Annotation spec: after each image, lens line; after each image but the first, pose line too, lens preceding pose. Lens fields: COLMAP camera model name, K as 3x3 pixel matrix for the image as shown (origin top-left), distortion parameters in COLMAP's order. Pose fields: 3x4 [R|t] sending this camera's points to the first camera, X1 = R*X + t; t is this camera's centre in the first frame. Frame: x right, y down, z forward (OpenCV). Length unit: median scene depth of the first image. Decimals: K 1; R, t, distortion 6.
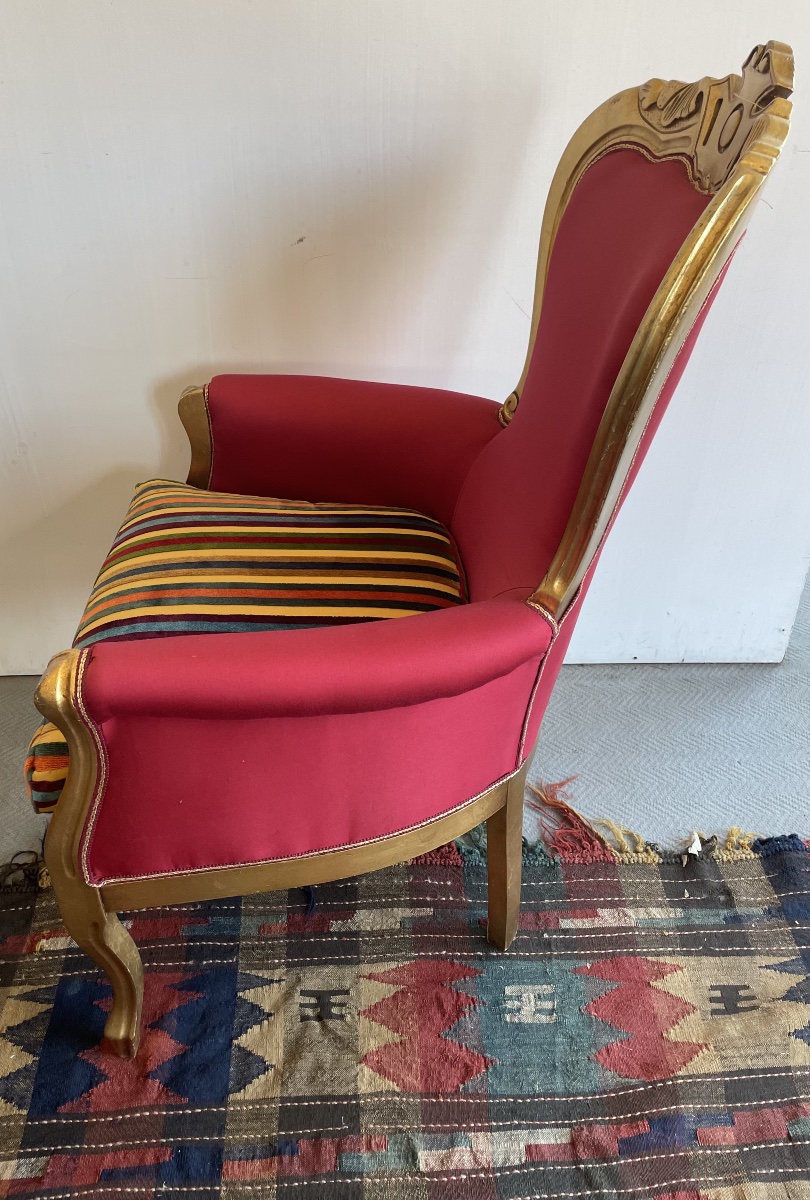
lens RADIAL K [[976.3, 0, 392.0], [0, 976.3, 548.2], [0, 0, 1]] dist [0.073957, -0.098154]
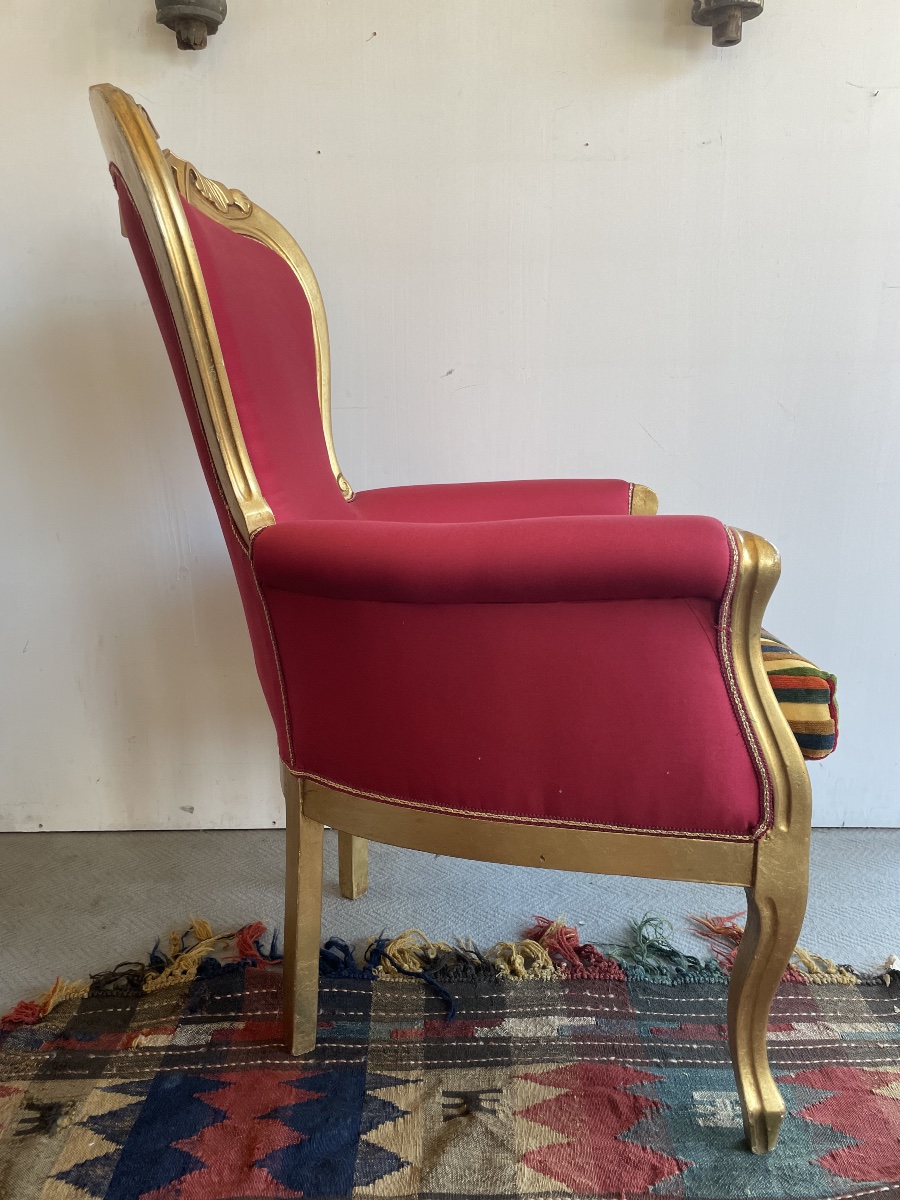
lens RADIAL K [[912.8, 0, 451.9], [0, 912.8, 593.9], [0, 0, 1]] dist [0.073241, -0.099145]
pose [[0.998811, -0.006118, -0.048373, -0.043414], [-0.012810, 0.924321, -0.381402, 0.351678], [0.047046, 0.381568, 0.923143, 0.127298]]
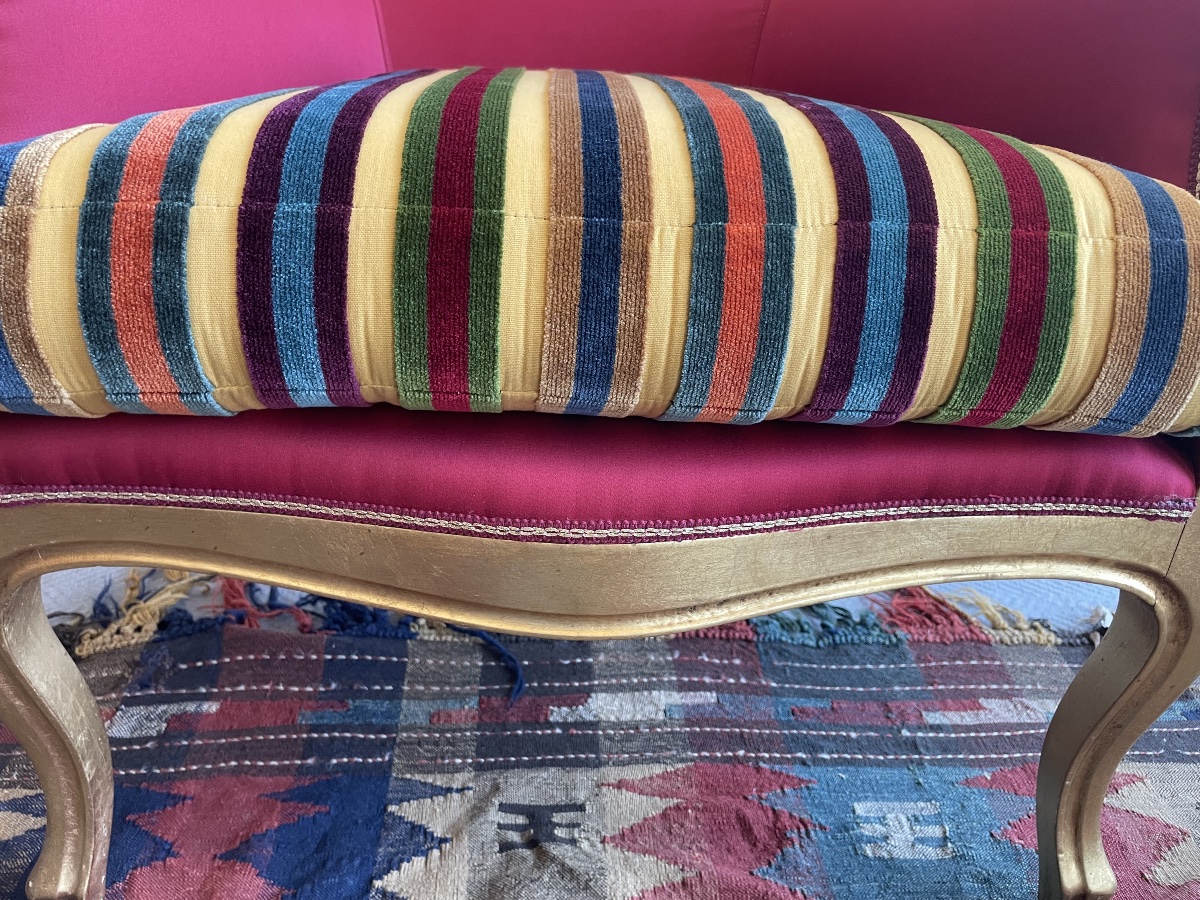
lens RADIAL K [[912.8, 0, 605.2], [0, 912.8, 443.8], [0, 0, 1]] dist [0.073241, -0.099145]
pose [[0.999425, 0.021487, 0.026223, -0.048662], [-0.017859, 0.991152, -0.131524, 0.303961], [-0.028817, 0.130980, 0.990966, 0.433679]]
